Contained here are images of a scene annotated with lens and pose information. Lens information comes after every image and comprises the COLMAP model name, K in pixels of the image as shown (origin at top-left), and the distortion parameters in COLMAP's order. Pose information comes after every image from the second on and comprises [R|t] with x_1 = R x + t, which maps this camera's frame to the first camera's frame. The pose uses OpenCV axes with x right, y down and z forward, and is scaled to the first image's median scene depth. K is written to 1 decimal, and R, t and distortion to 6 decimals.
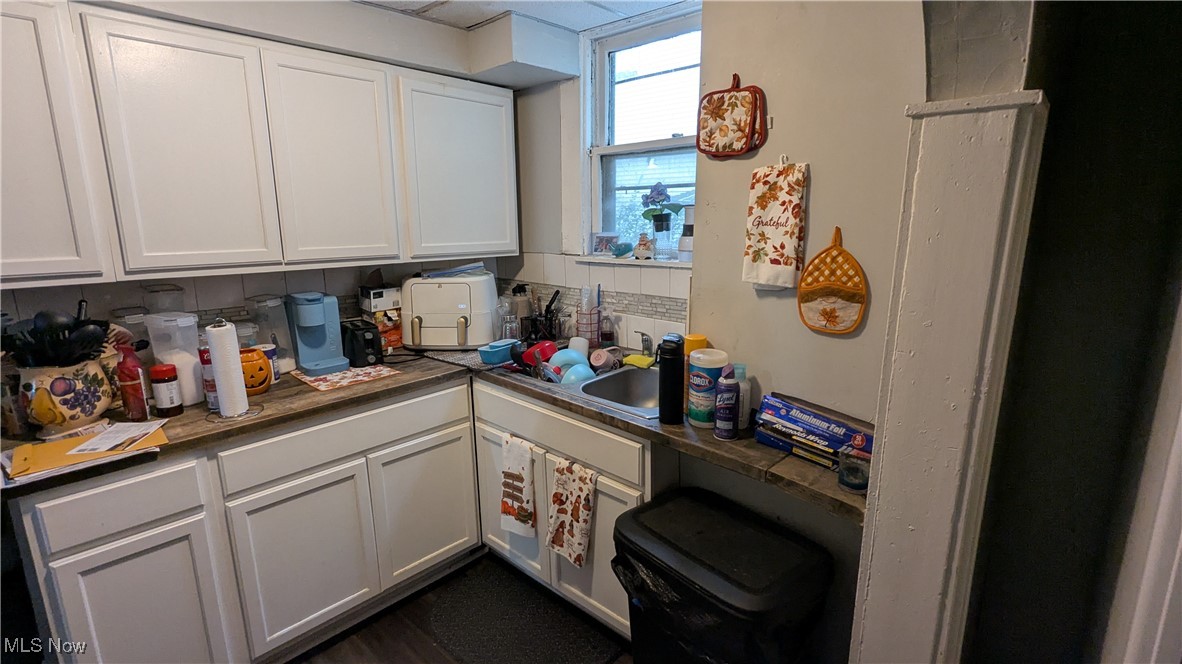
lens RADIAL K [[556.6, 0, 591.0], [0, 556.6, 332.4], [0, 0, 1]] dist [-0.001716, 0.002325]
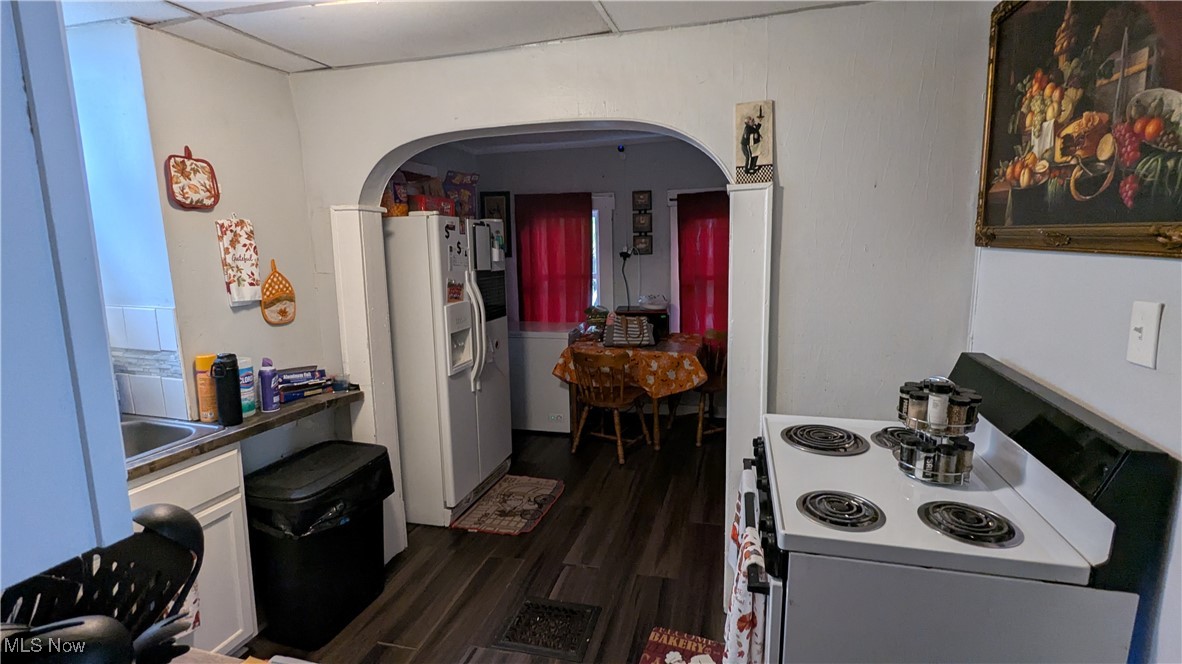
lens RADIAL K [[556.6, 0, 591.2], [0, 556.6, 331.0], [0, 0, 1]] dist [-0.001716, 0.002325]
pose [[-0.465170, -0.119390, 0.877133, -1.393147], [0.206435, 0.948913, 0.238639, -0.175153], [-0.860814, 0.292079, -0.416759, 0.873272]]
